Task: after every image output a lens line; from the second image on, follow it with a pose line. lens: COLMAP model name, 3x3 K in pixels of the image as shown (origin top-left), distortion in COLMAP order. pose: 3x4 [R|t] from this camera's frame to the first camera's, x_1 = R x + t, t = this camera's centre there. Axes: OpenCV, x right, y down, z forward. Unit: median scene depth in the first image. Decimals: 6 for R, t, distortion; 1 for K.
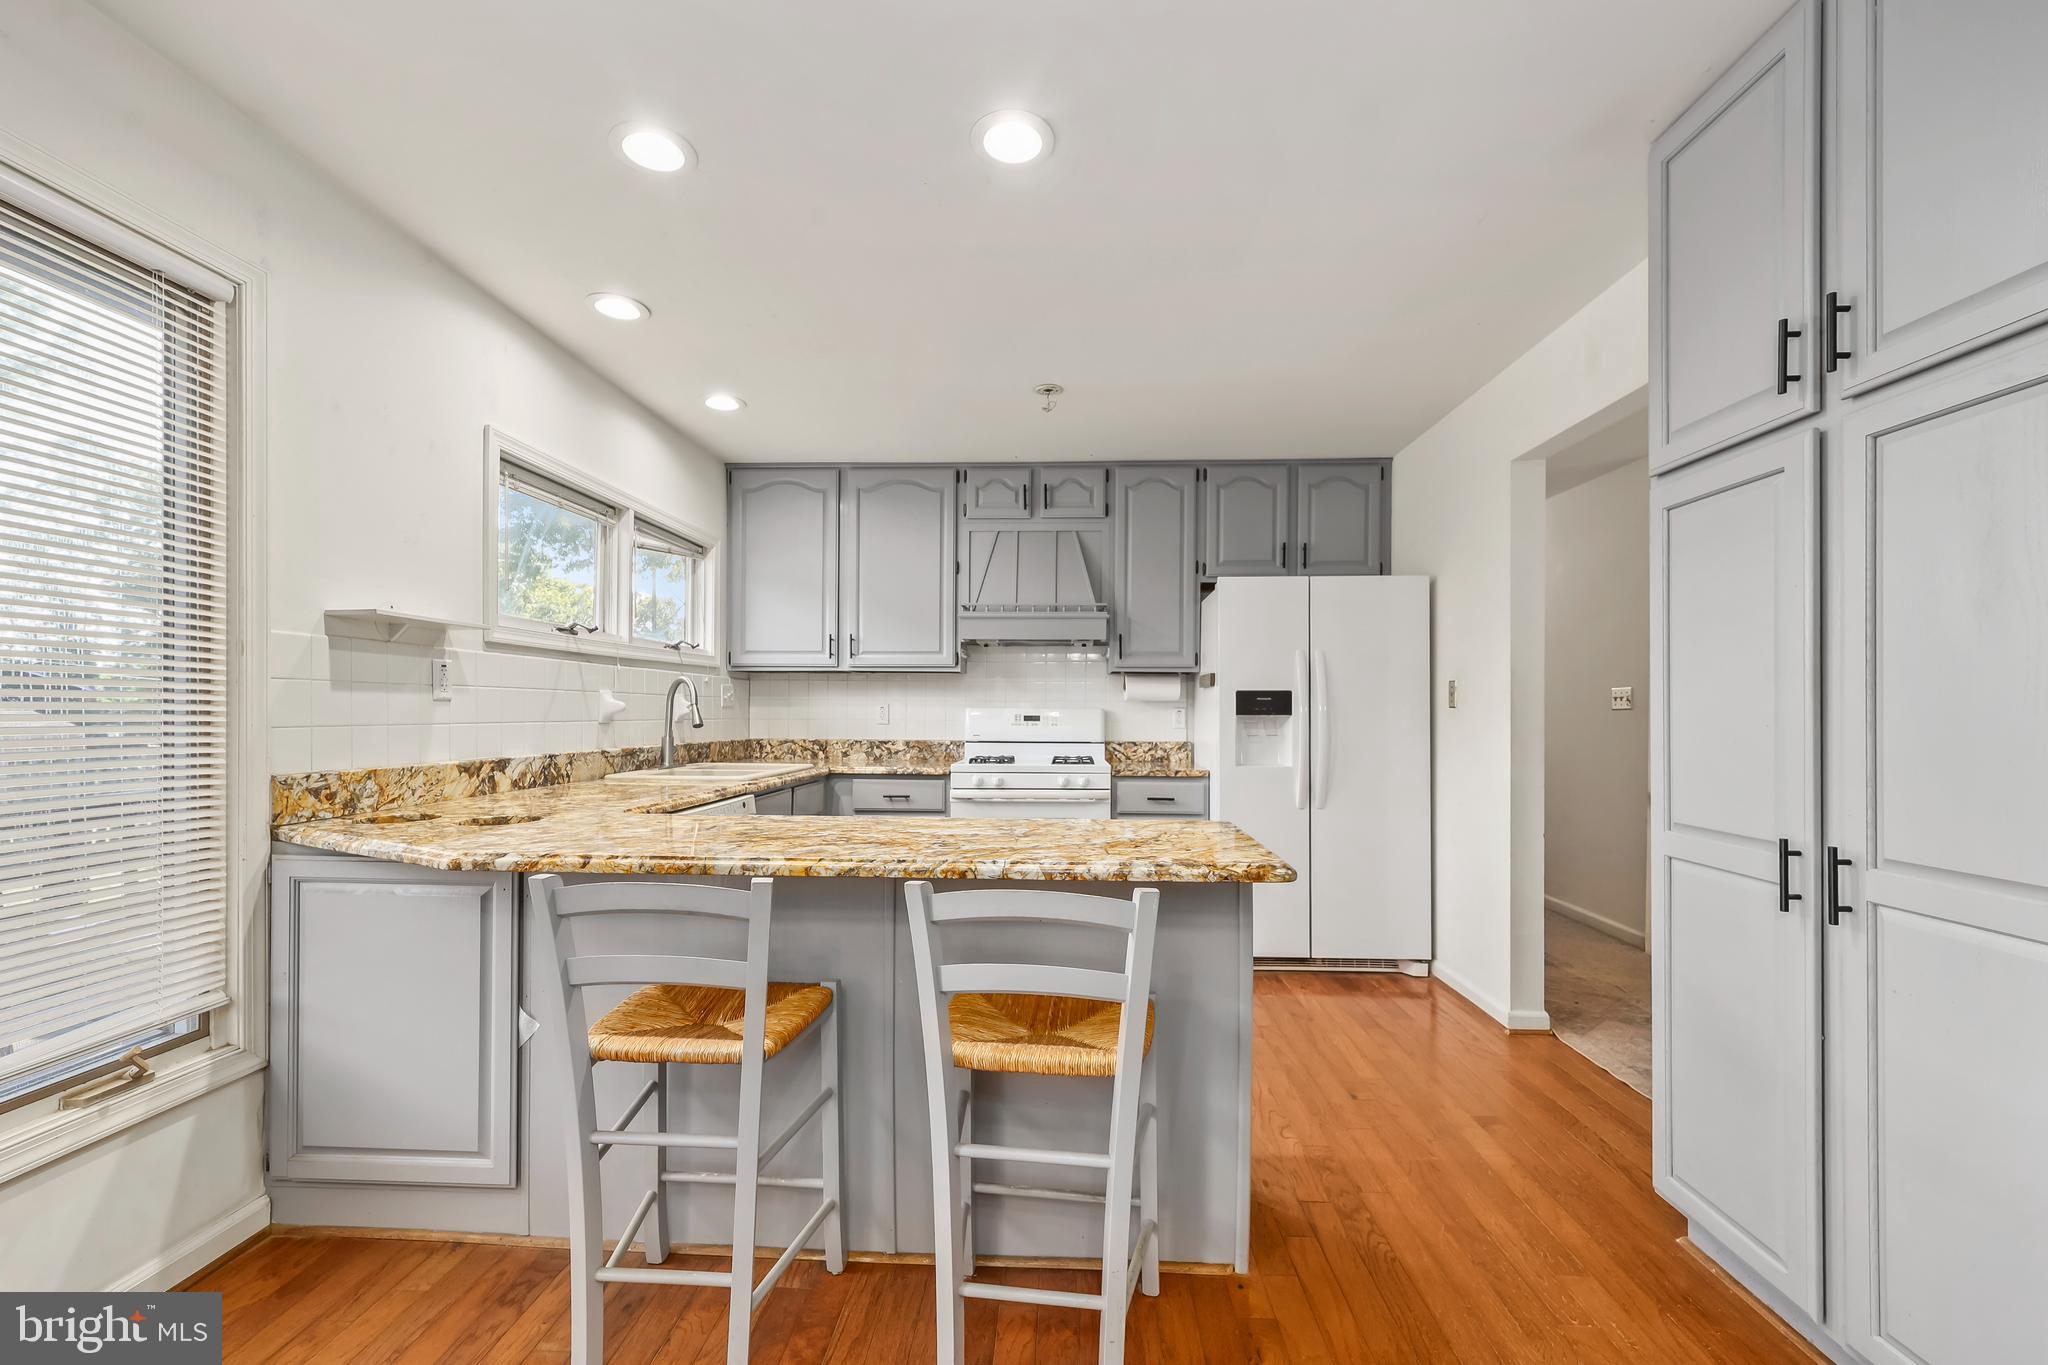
lens RADIAL K [[837.4, 0, 1032.6], [0, 837.4, 713.8], [0, 0, 1]] dist [0.004141, -0.001256]
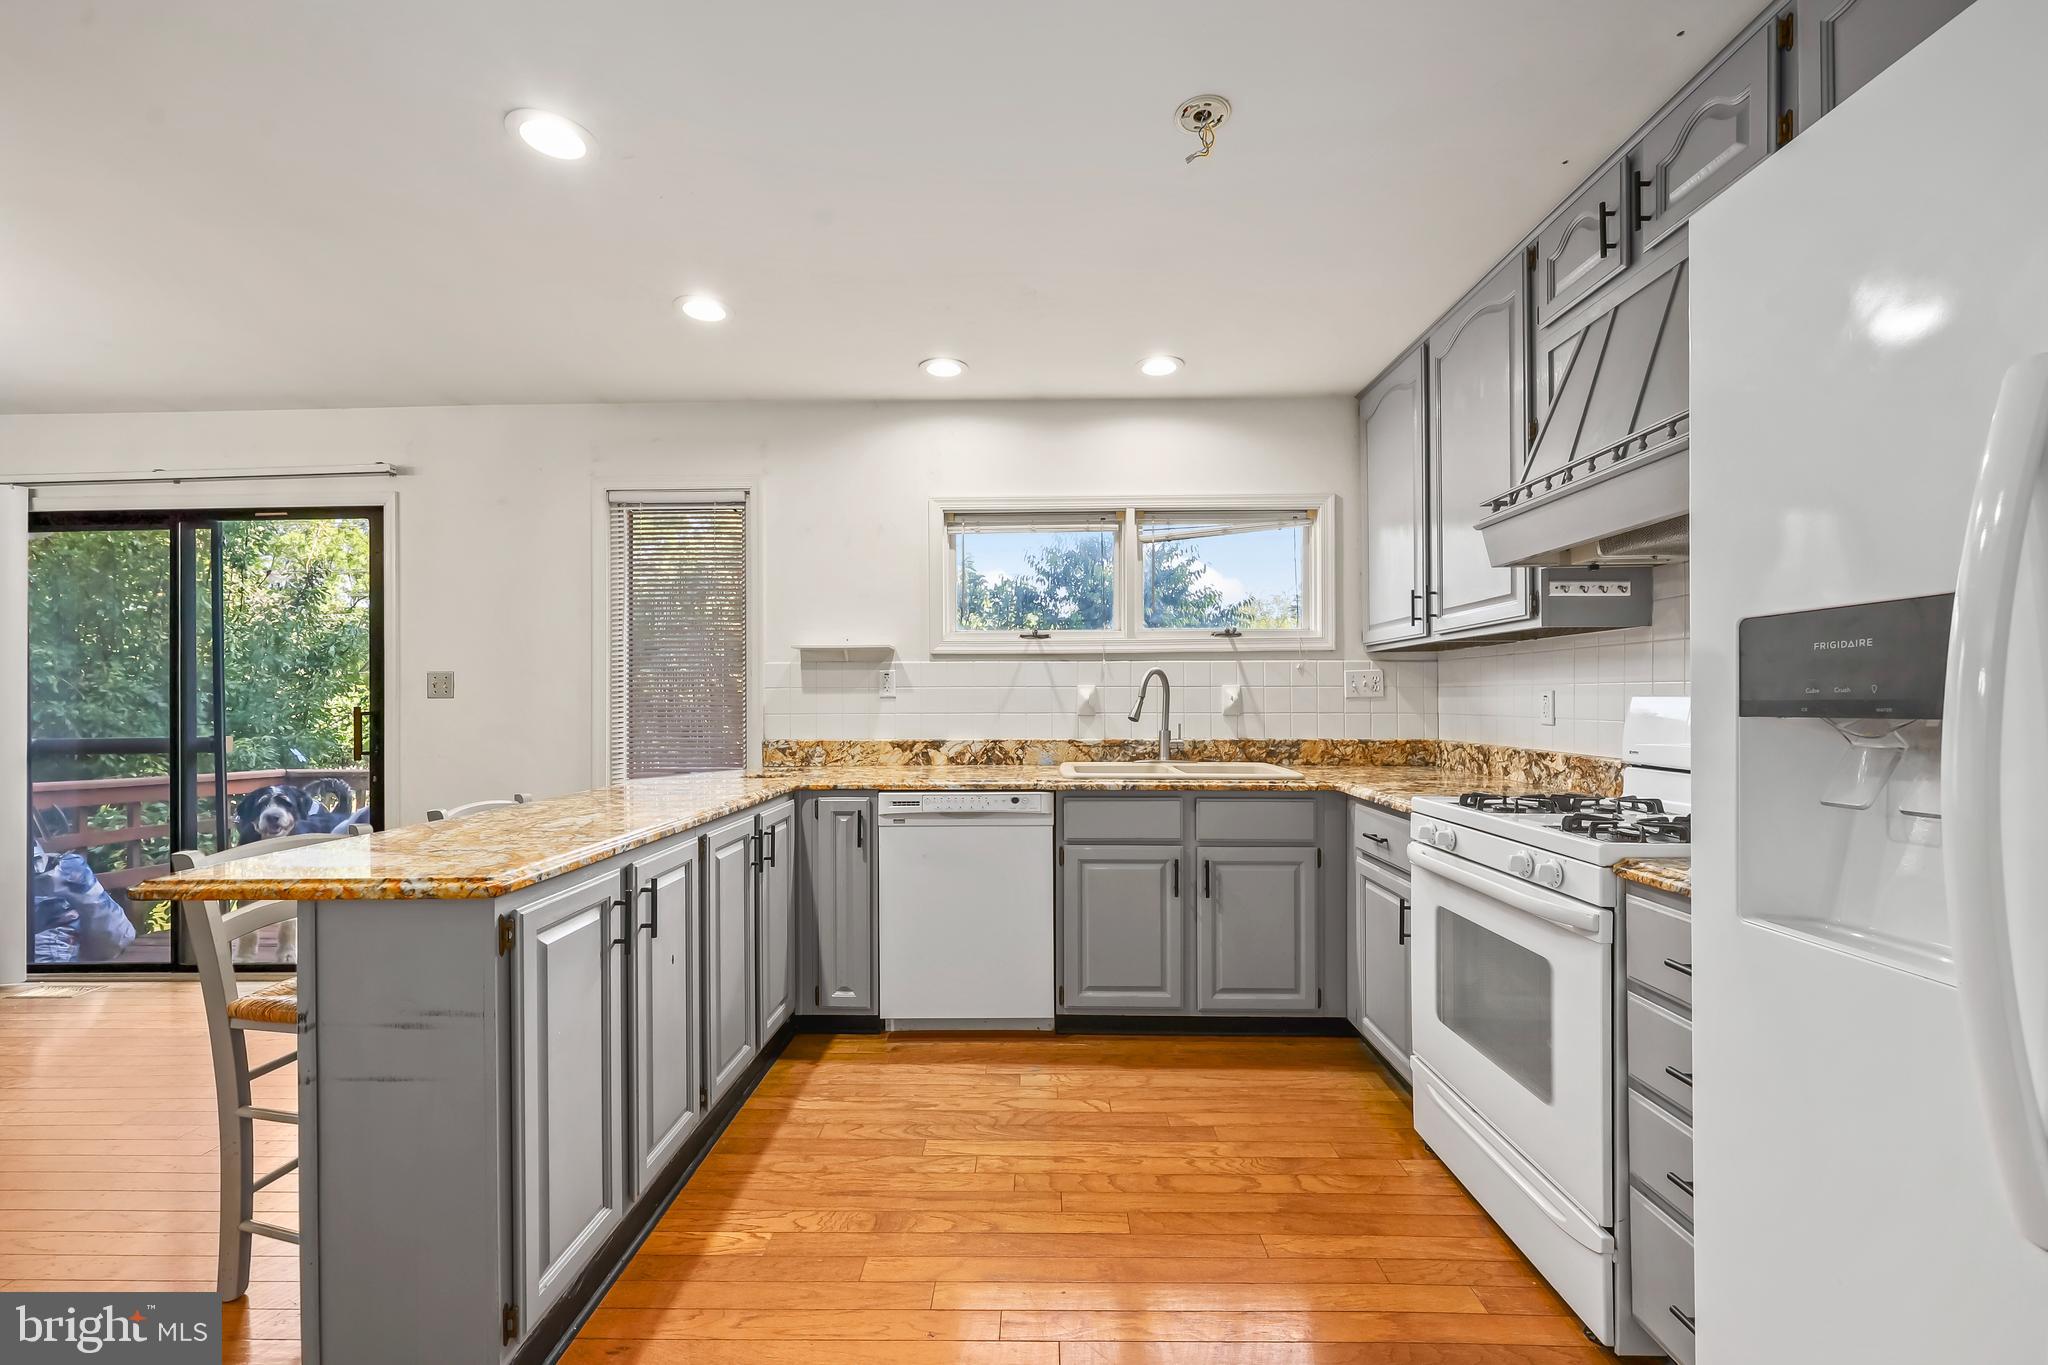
lens RADIAL K [[837.4, 0, 1033.1], [0, 837.4, 694.9], [0, 0, 1]] dist [0.004141, -0.001256]
pose [[0.028722, -0.010095, -0.999536, 0.501660], [0.000676, 0.999949, -0.010080, -0.003900], [0.999587, -0.000386, 0.028728, 0.777510]]
